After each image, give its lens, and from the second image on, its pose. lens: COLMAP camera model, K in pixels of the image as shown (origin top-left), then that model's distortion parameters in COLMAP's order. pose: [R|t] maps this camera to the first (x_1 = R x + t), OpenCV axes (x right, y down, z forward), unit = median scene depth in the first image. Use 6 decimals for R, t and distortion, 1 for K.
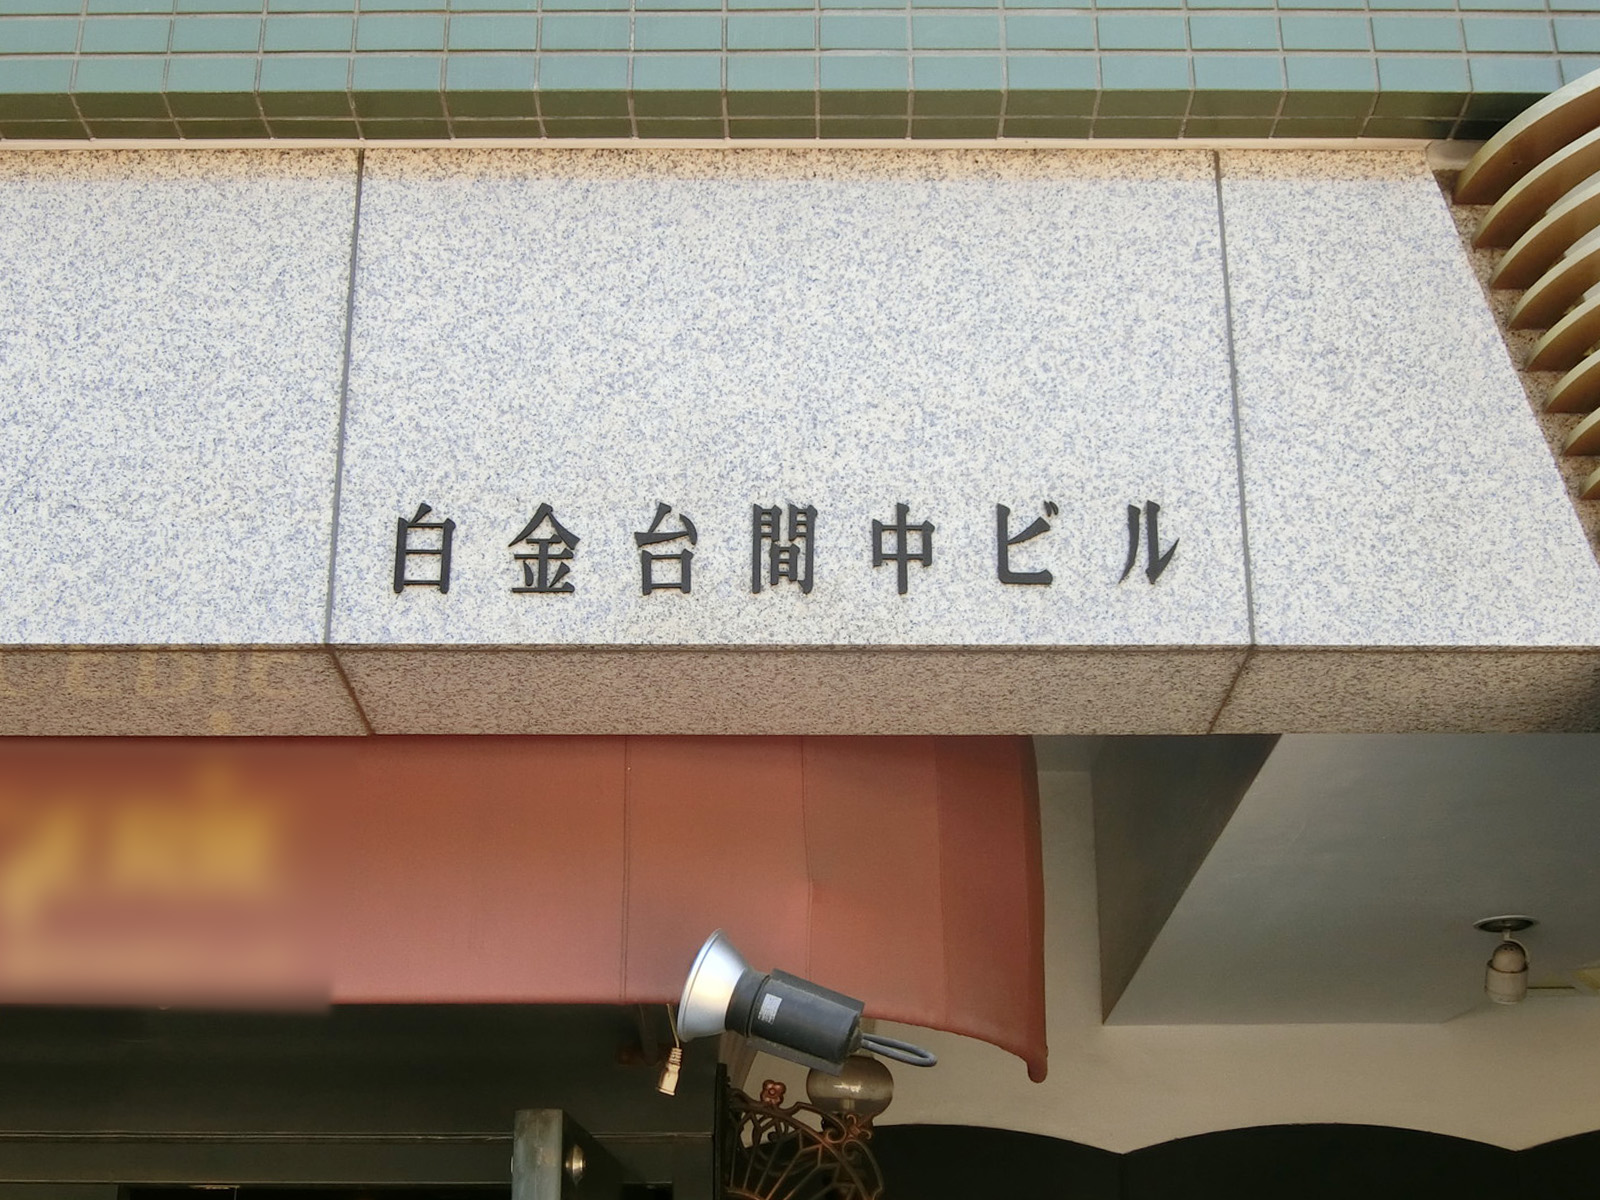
lens RADIAL K [[2262.5, 0, 797.8], [0, 2262.5, 598.3], [0, 0, 1]] dist [-0.074619, 0.000000]
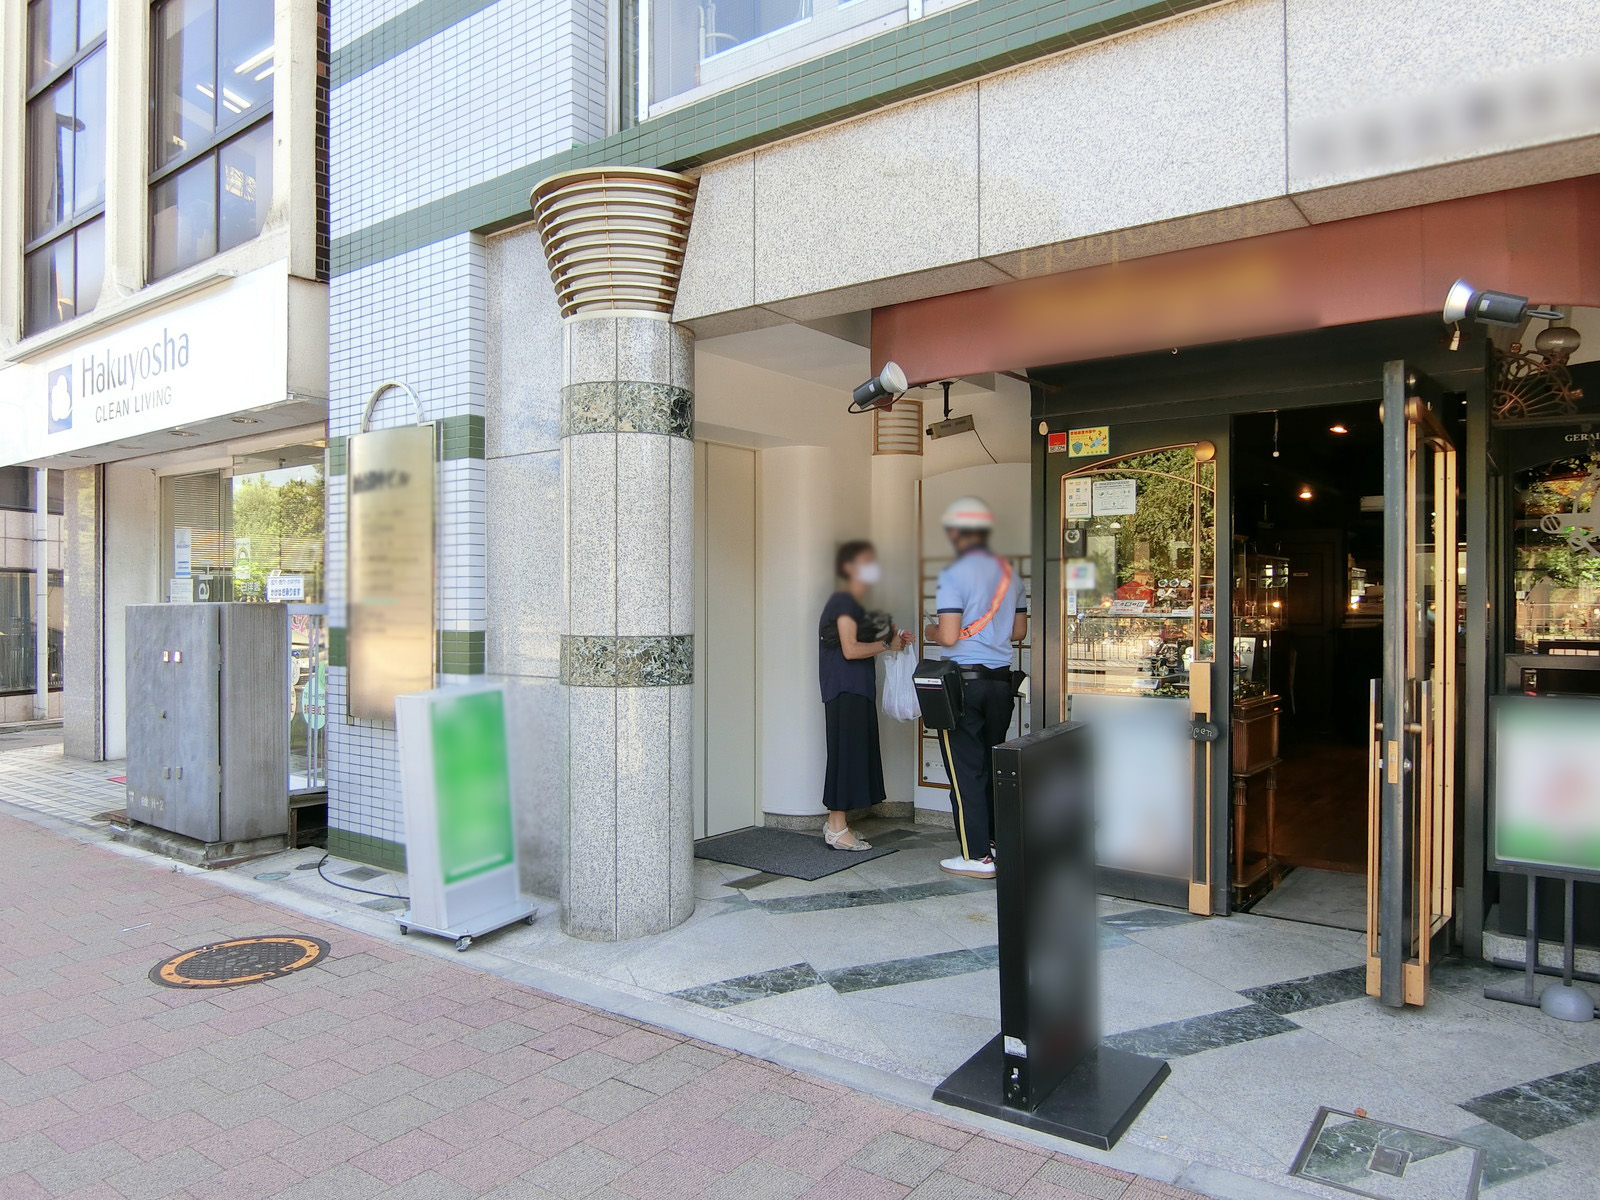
lens RADIAL K [[1121.8, 0, 795.1], [0, 1121.8, 595.6], [0, 0, 1]] dist [-0.006747, -0.009431]
pose [[0.784709, 0.006018, -0.619835, 0.155924], [0.213589, 0.936090, 0.279491, -0.029125], [0.581903, -0.351709, 0.733273, -0.476097]]
